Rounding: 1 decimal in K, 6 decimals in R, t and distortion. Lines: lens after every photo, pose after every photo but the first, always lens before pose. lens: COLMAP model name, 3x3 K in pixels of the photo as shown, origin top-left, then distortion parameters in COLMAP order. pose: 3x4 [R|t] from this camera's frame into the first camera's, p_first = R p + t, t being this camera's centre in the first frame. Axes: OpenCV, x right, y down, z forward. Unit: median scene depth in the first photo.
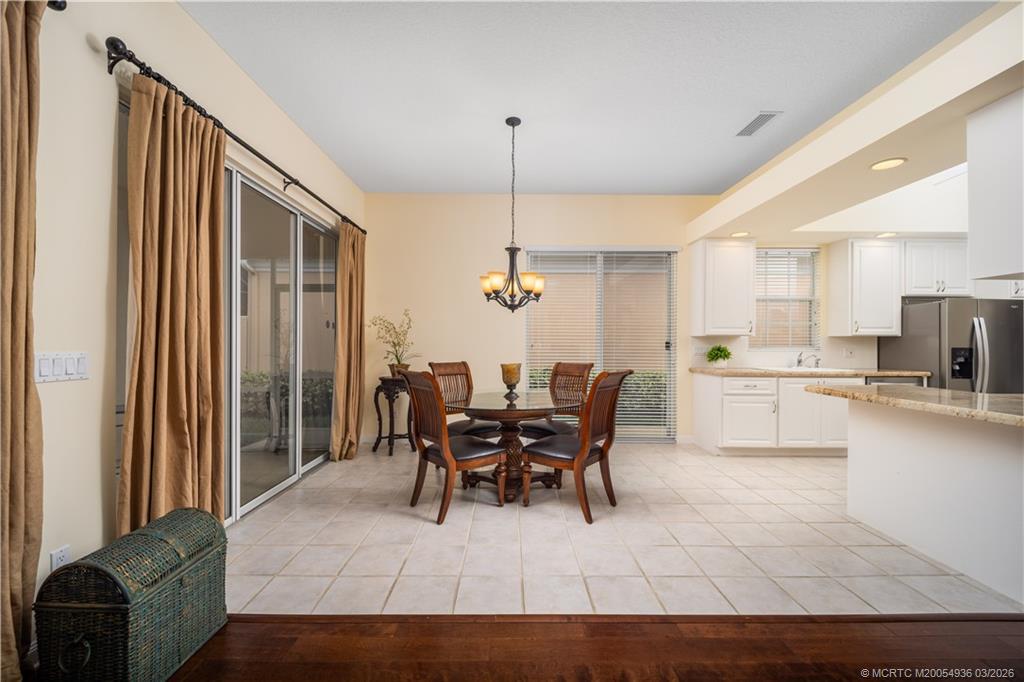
lens RADIAL K [[412.7, 0, 505.8], [0, 412.7, 335.9], [0, 0, 1]] dist [-0.001581, -0.000238]
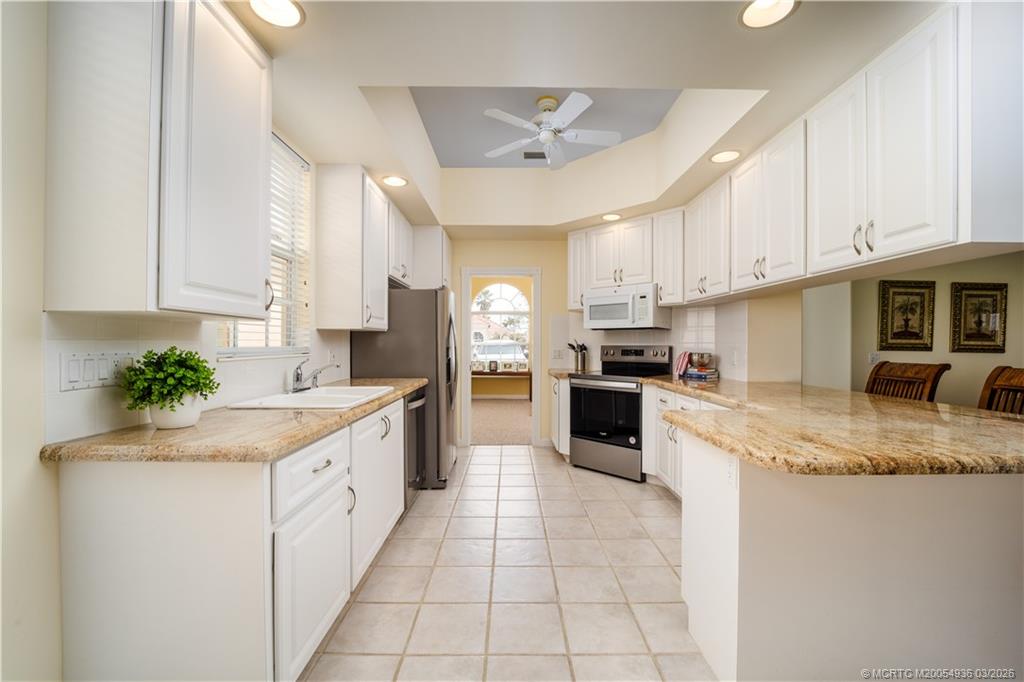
lens RADIAL K [[426.4, 0, 518.7], [0, 426.4, 344.8], [0, 0, 1]] dist [-0.002455, -0.000346]
pose [[-0.016931, -0.012444, 0.999779, 0.285413], [-0.018236, 0.999760, 0.012135, 0.015648], [-0.999690, -0.018027, -0.017154, 1.014592]]
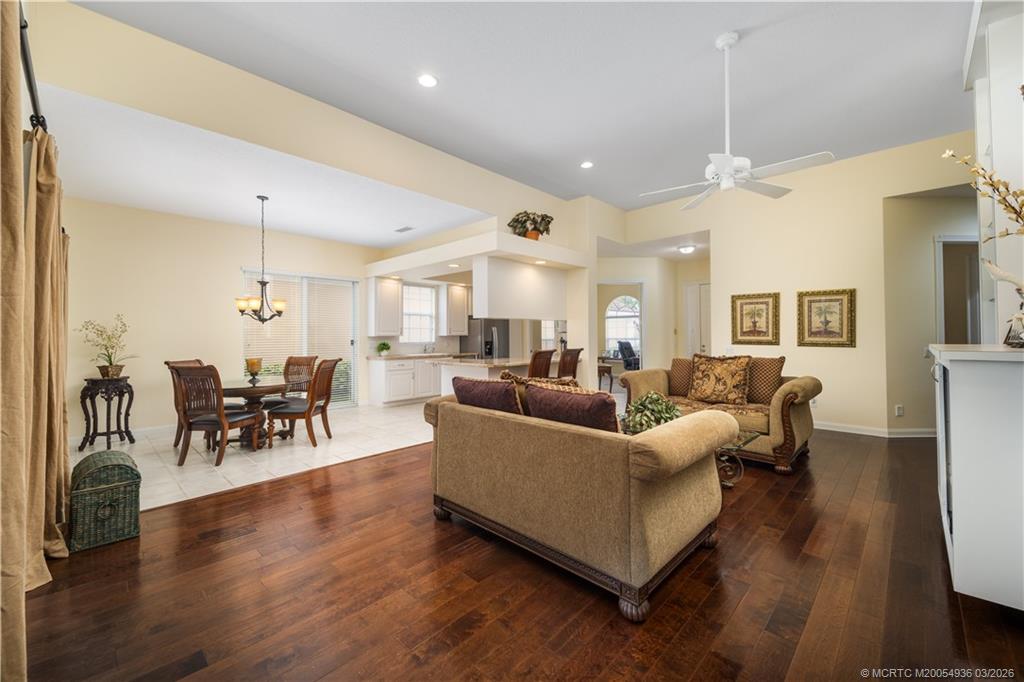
lens RADIAL K [[412.7, 0, 505.8], [0, 412.7, 335.9], [0, 0, 1]] dist [-0.001581, -0.000238]
pose [[0.703936, -0.010726, 0.710182, -0.386071], [-0.001047, 0.999869, 0.016138, -0.034197], [-0.710262, -0.012104, 0.703833, -0.623072]]
